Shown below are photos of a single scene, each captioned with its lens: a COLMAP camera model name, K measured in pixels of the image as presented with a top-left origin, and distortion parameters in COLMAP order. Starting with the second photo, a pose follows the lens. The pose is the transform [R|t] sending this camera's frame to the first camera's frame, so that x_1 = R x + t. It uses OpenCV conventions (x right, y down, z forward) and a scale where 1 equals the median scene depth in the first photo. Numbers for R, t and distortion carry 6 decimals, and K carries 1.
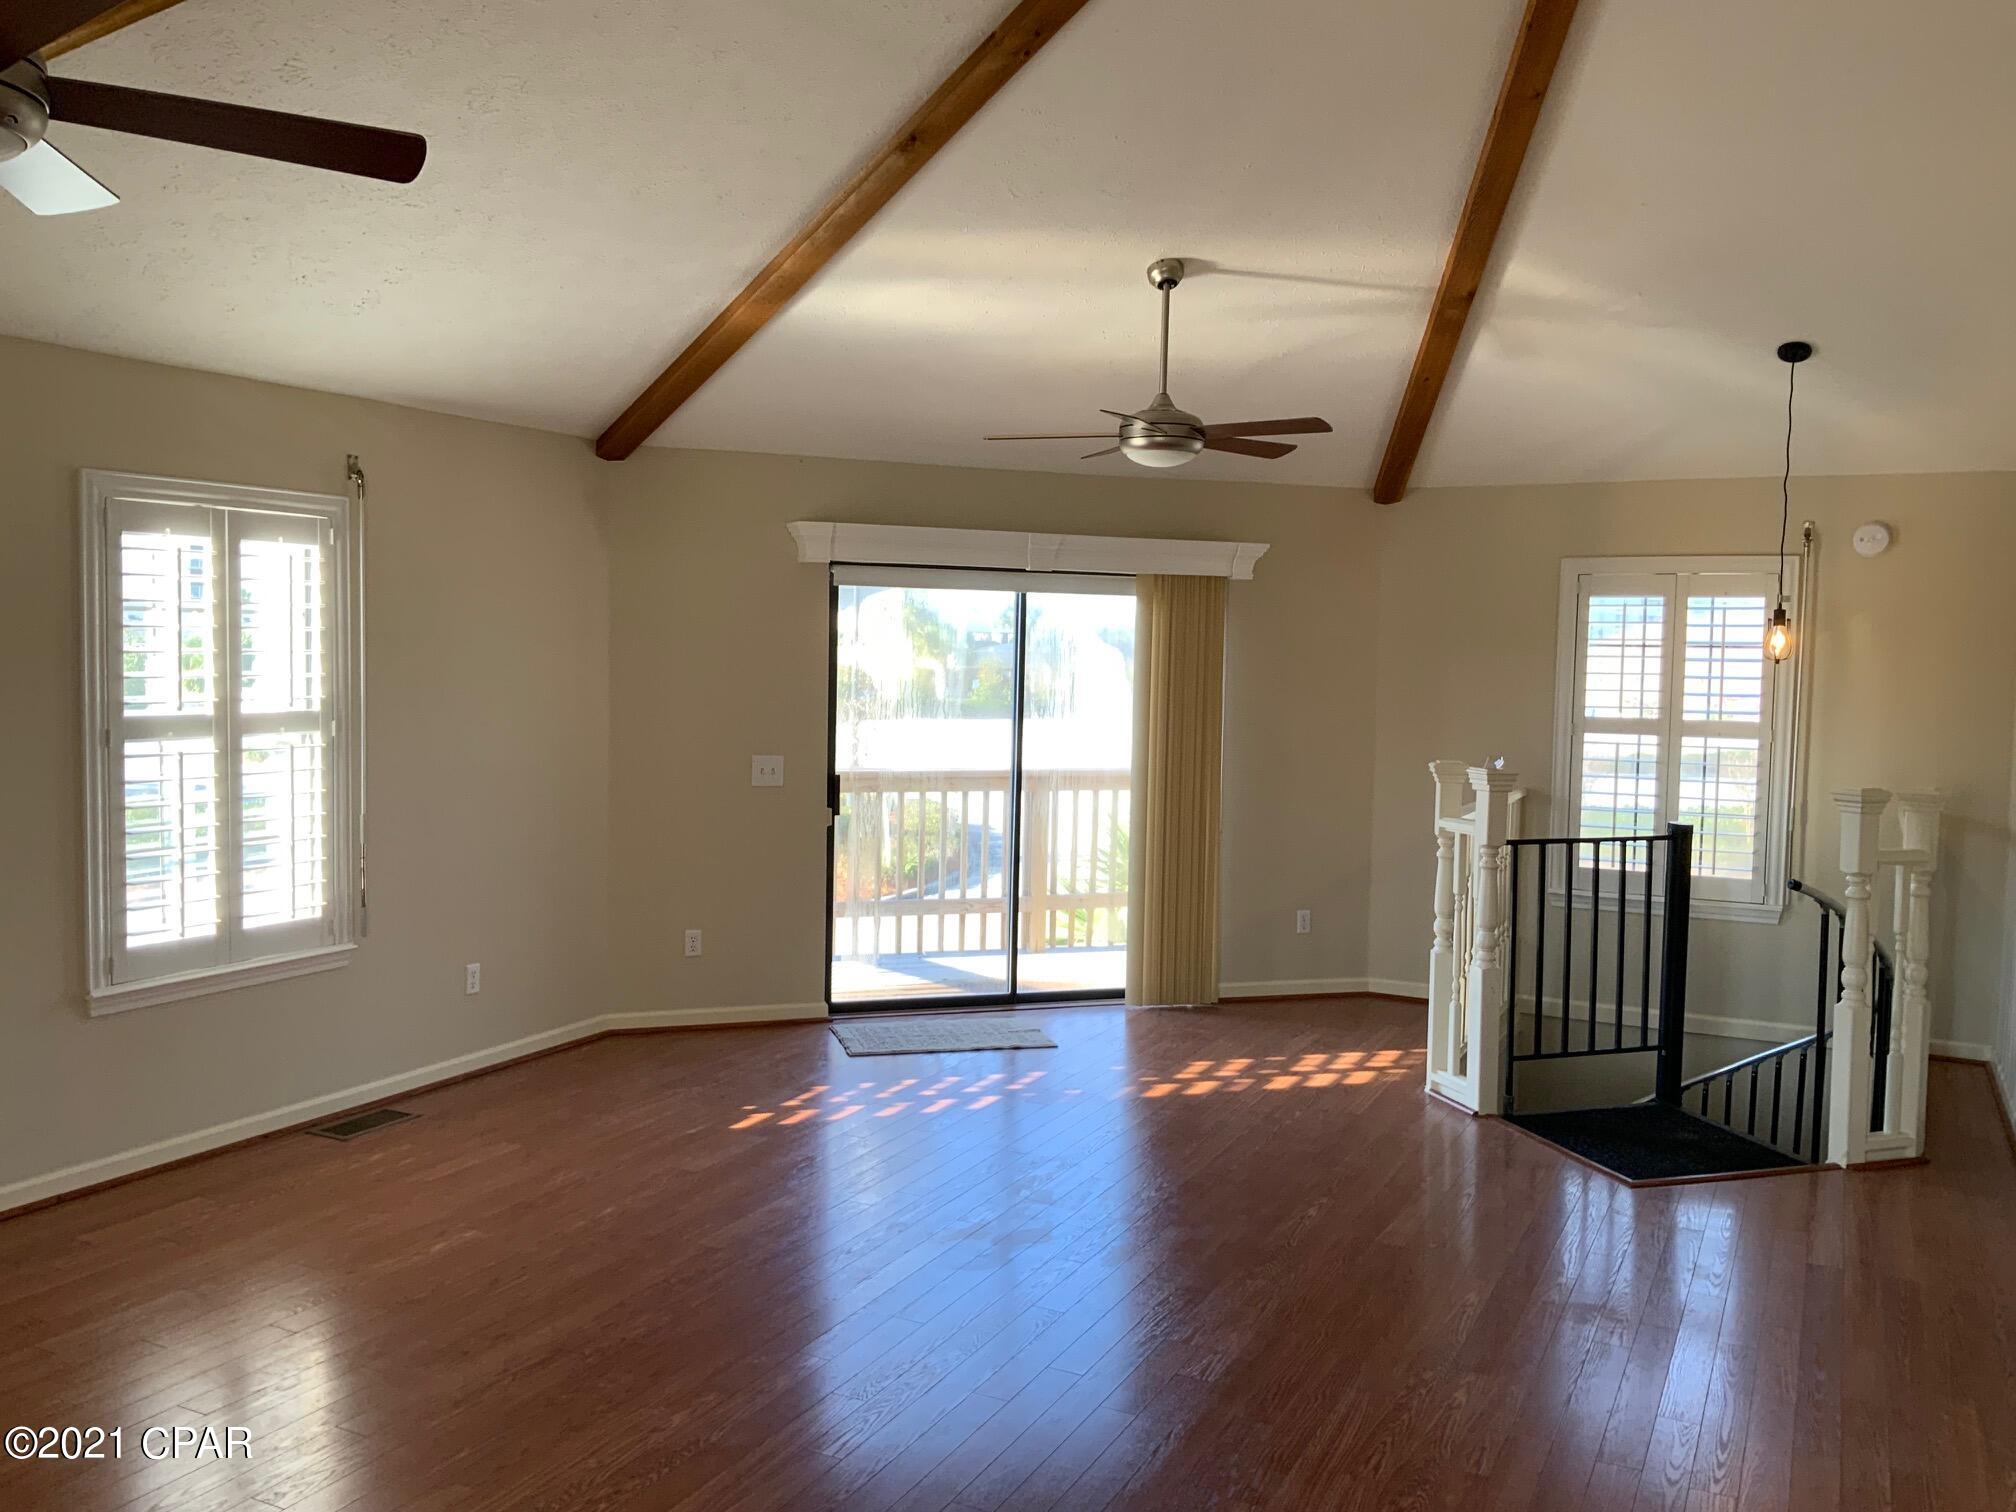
lens RADIAL K [[1711.7, 0, 1008.0], [0, 1711.7, 756.0], [0, 0, 1]] dist [-0.009744, -0.006661]
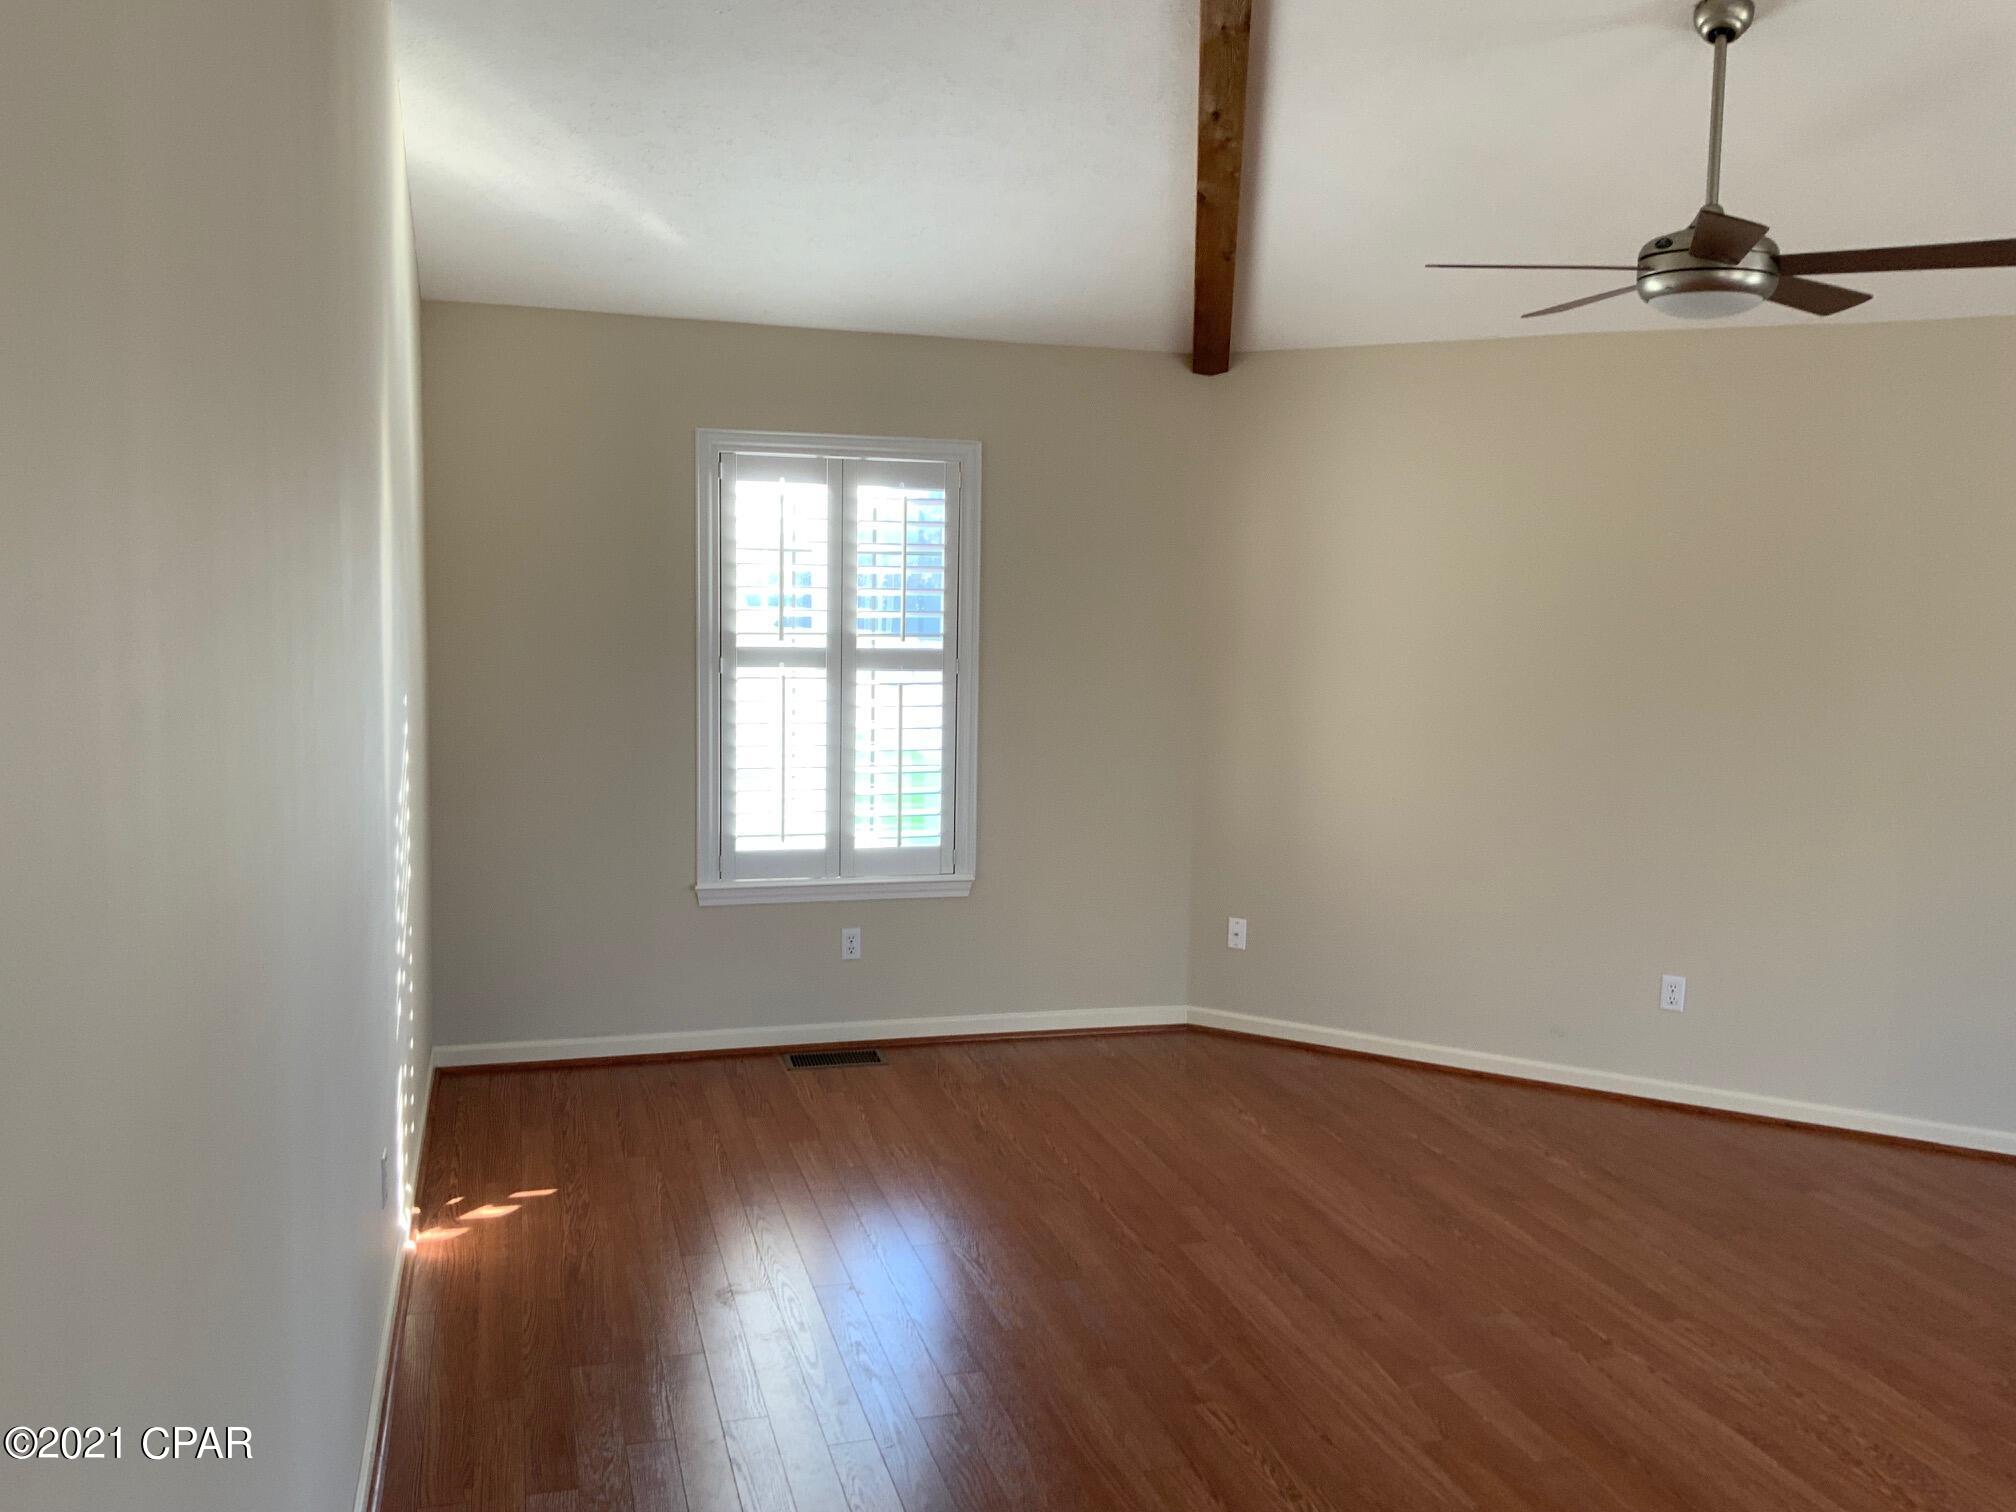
lens RADIAL K [[1711.7, 0, 1008.0], [0, 1711.7, 756.0], [0, 0, 1]] dist [-0.009744, -0.006661]
pose [[0.673912, 0.064974, -0.735949, 0.422241], [-0.048317, 0.997869, 0.043853, -0.008159], [0.737230, 0.006006, 0.675616, 0.346834]]
